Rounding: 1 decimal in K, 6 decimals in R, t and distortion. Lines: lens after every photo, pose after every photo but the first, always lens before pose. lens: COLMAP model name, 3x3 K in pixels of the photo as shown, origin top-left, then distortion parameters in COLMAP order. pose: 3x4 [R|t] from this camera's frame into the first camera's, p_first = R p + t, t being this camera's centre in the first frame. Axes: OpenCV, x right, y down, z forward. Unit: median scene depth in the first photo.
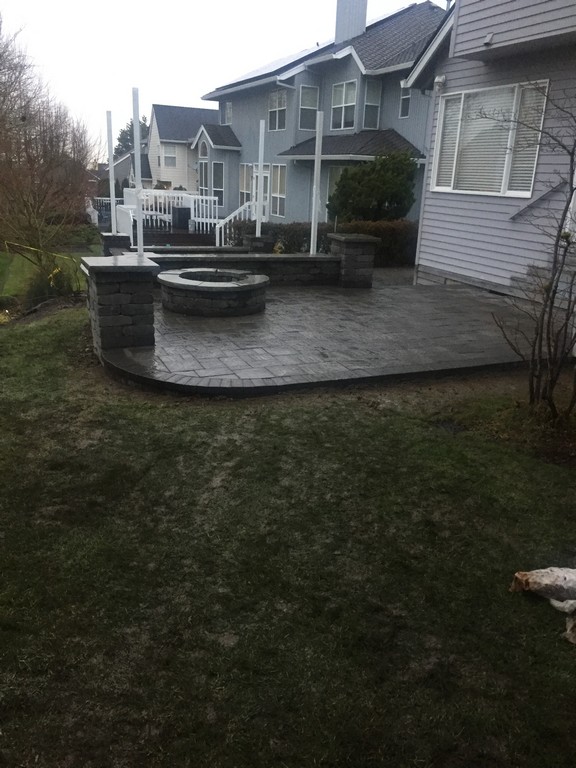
lens RADIAL K [[632.9, 0, 288.0], [0, 632.9, 384.0], [0, 0, 1]] dist [0.105442, -0.128572]
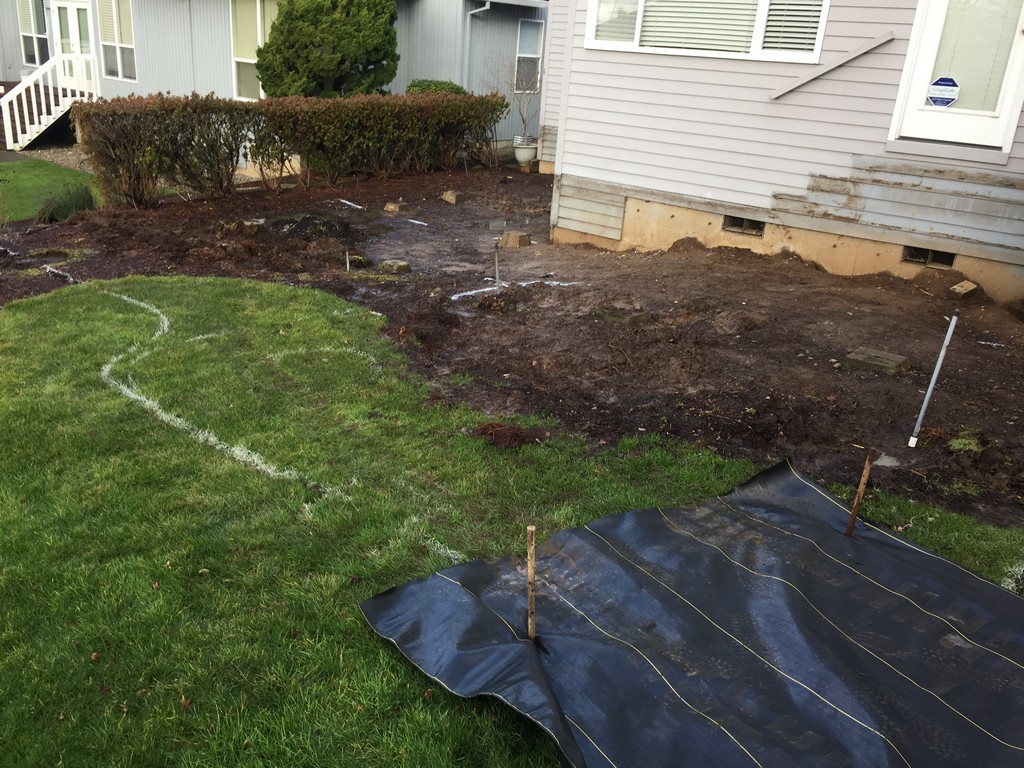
lens RADIAL K [[843.8, 0, 512.0], [0, 843.8, 384.0], [0, 0, 1]] dist [0.105442, -0.128572]
pose [[0.879596, -0.165644, 0.445952, -0.141179], [0.125041, 0.984962, 0.119221, -0.058702], [-0.458994, -0.049104, 0.887081, 0.188269]]
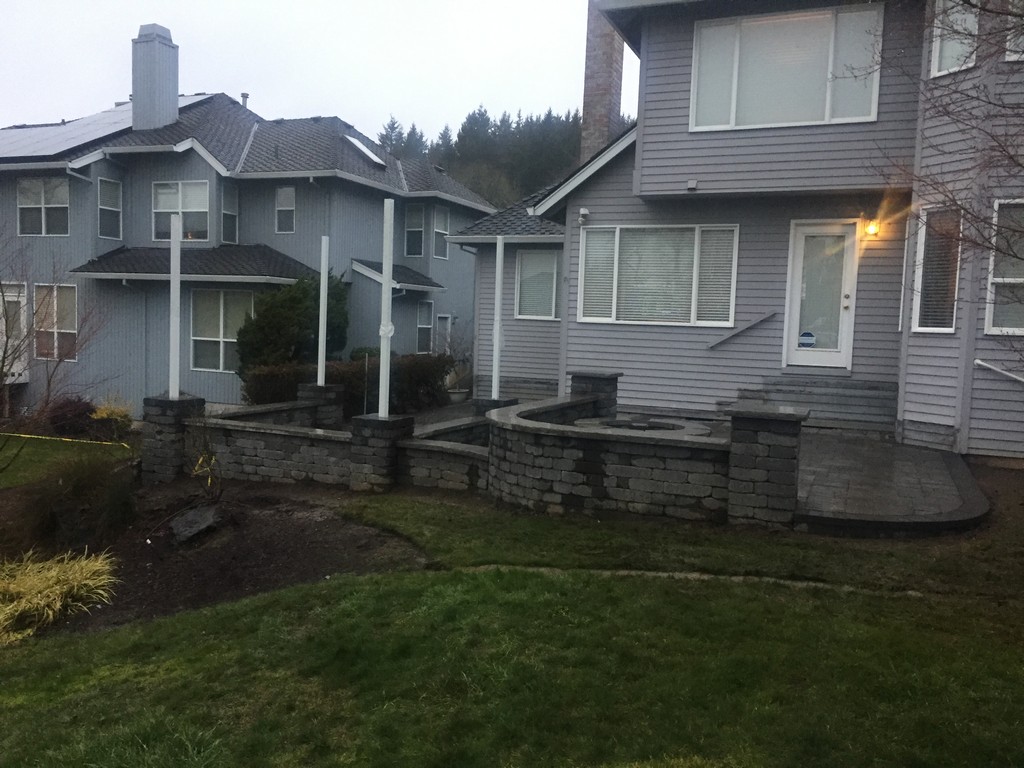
lens RADIAL K [[843.8, 0, 512.0], [0, 843.8, 384.0], [0, 0, 1]] dist [0.105442, -0.128572]
pose [[0.716262, -0.073483, 0.693952, -0.410870], [0.217561, 0.968391, -0.122012, -0.051680], [-0.663051, 0.238369, 0.709608, 0.131470]]
